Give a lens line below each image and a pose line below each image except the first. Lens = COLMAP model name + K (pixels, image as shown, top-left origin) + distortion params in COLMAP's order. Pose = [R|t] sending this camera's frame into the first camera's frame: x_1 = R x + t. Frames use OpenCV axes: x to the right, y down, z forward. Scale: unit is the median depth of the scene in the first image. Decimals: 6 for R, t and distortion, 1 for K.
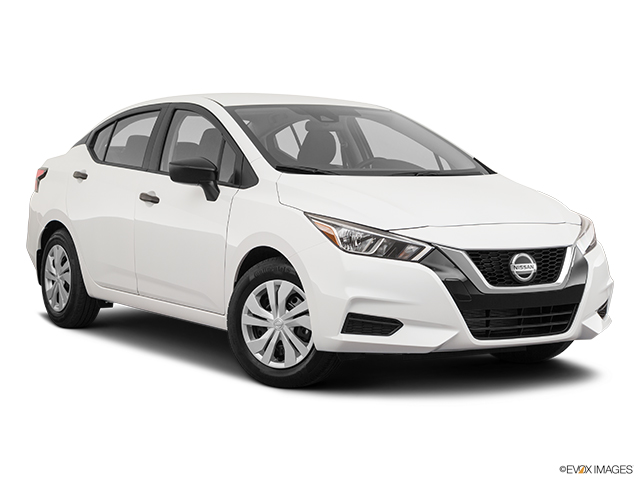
lens RADIAL K [[1355.7, 0, 320.0], [0, 1355.7, 240.0], [0, 0, 1]] dist [0.033593, 0.007386]
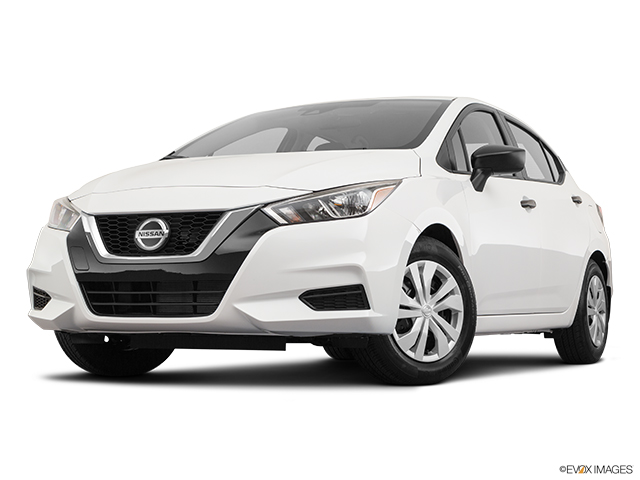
lens RADIAL K [[1252.1, 0, 320.0], [0, 1252.1, 240.0], [0, 0, 1]] dist [-0.019943, -0.099155]
pose [[0.533619, -0.054628, -0.843959, 0.871822], [-0.047375, 0.994414, -0.094321, 0.093169], [0.844397, 0.090314, 0.528051, 0.678272]]
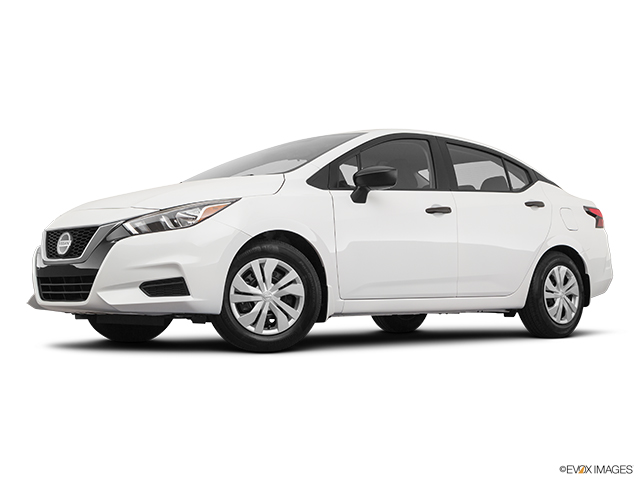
lens RADIAL K [[923.7, 0, 320.0], [0, 923.7, 240.0], [0, 0, 1]] dist [0.020745, 0.021134]
pose [[0.183526, -0.064534, -0.980894, 1.013087], [-0.054271, 0.995656, -0.075659, 0.067767], [0.981516, 0.067119, 0.179226, 1.081129]]
